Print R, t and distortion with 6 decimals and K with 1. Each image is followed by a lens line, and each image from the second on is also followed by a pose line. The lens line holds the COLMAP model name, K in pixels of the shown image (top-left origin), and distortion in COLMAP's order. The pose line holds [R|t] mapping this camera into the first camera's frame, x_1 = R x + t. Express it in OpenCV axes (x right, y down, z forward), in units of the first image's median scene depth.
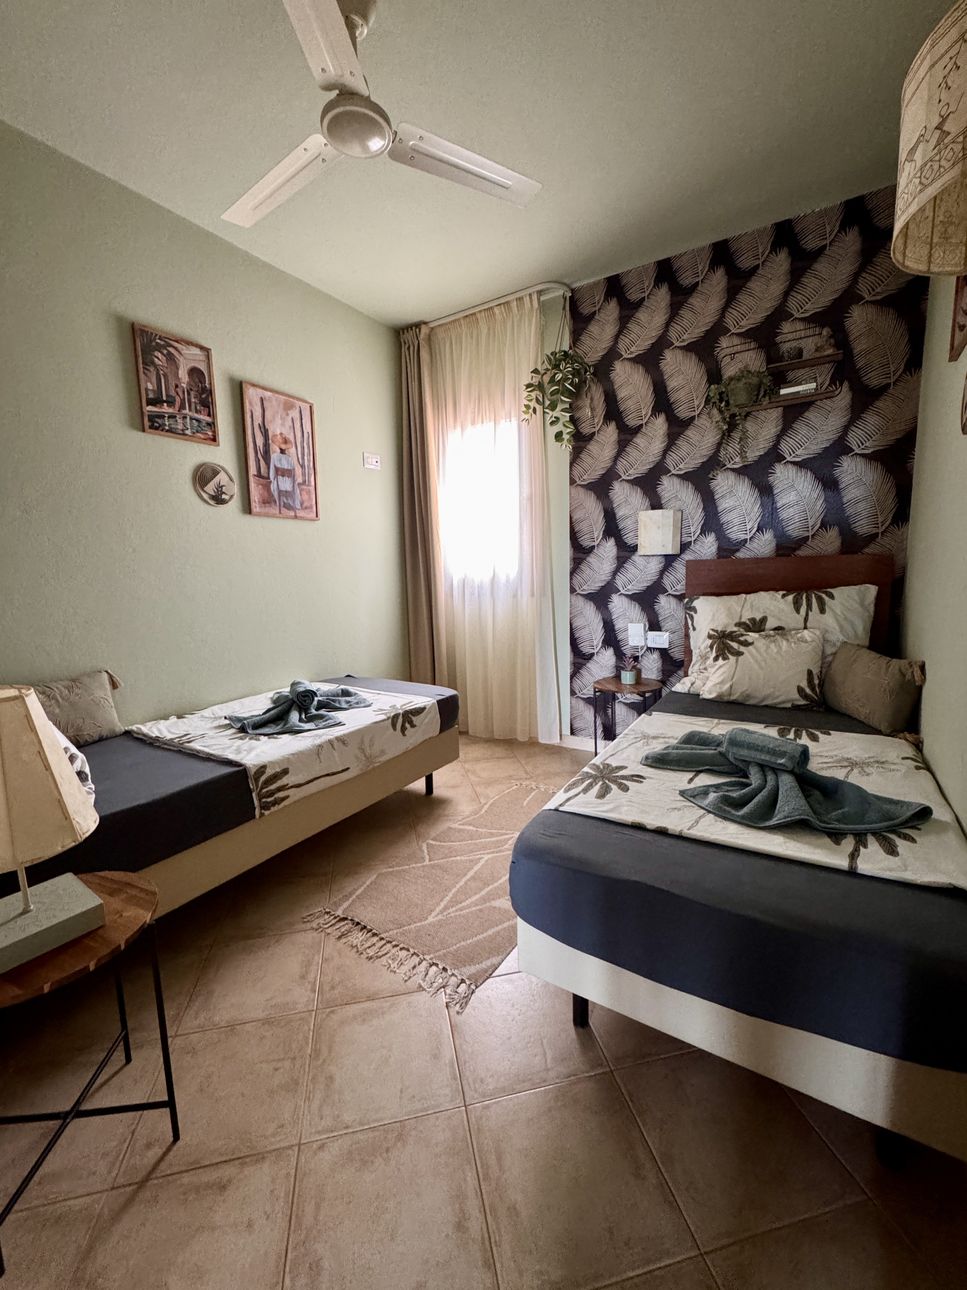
lens RADIAL K [[516.7, 0, 486.7], [0, 516.7, 642.3], [0, 0, 1]] dist [0.002364, 0.000269]
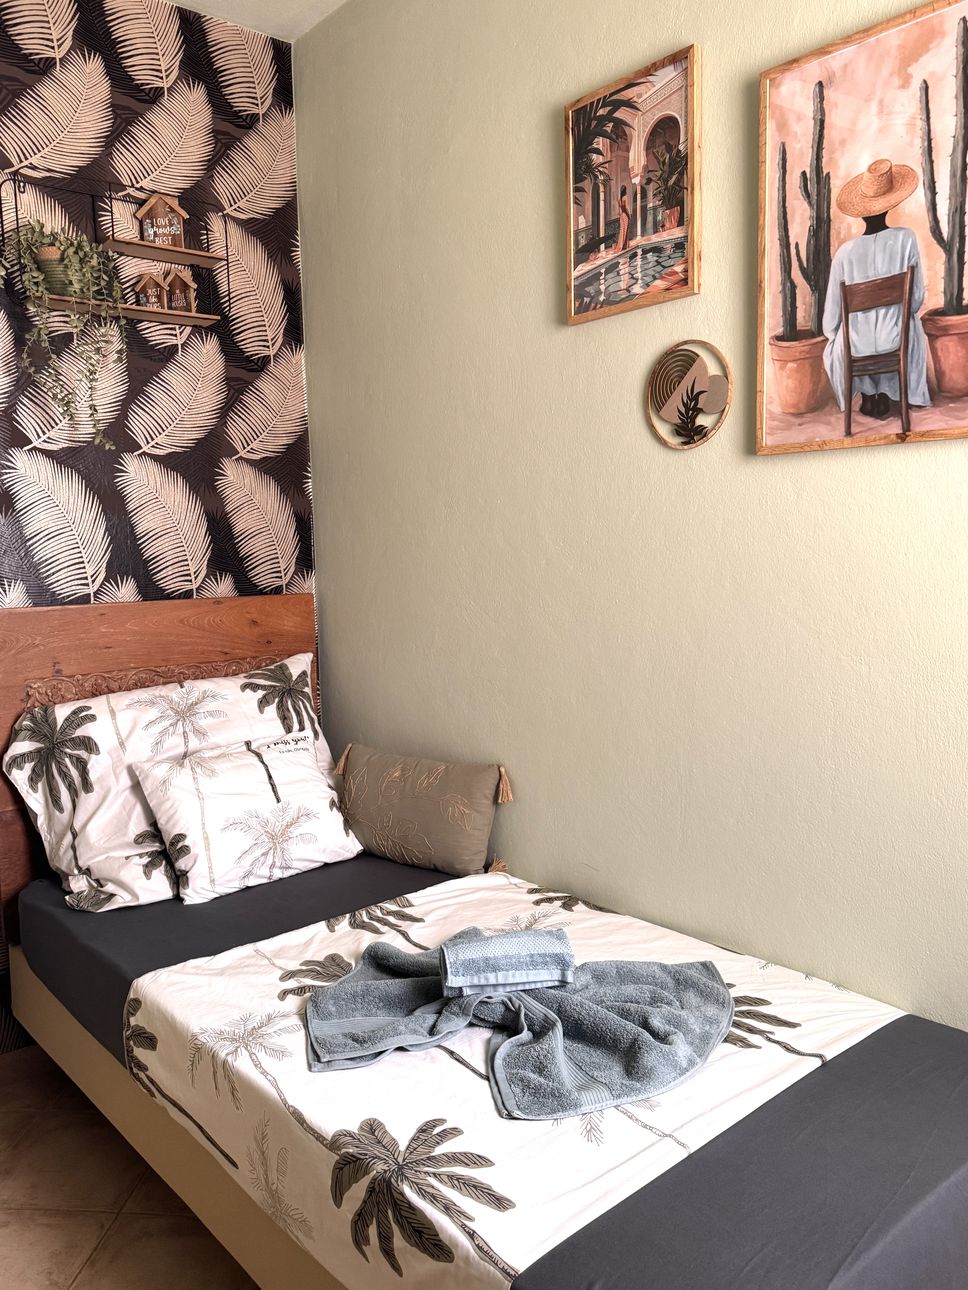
lens RADIAL K [[1032.8, 0, 484.6], [0, 1032.8, 648.6], [0, 0, 1]] dist [-0.003912, -0.006363]
pose [[-0.290748, 0.131875, -0.947668, 0.299962], [-0.095207, 0.981553, 0.165801, -0.234766], [0.952051, 0.138431, -0.272829, 1.116637]]
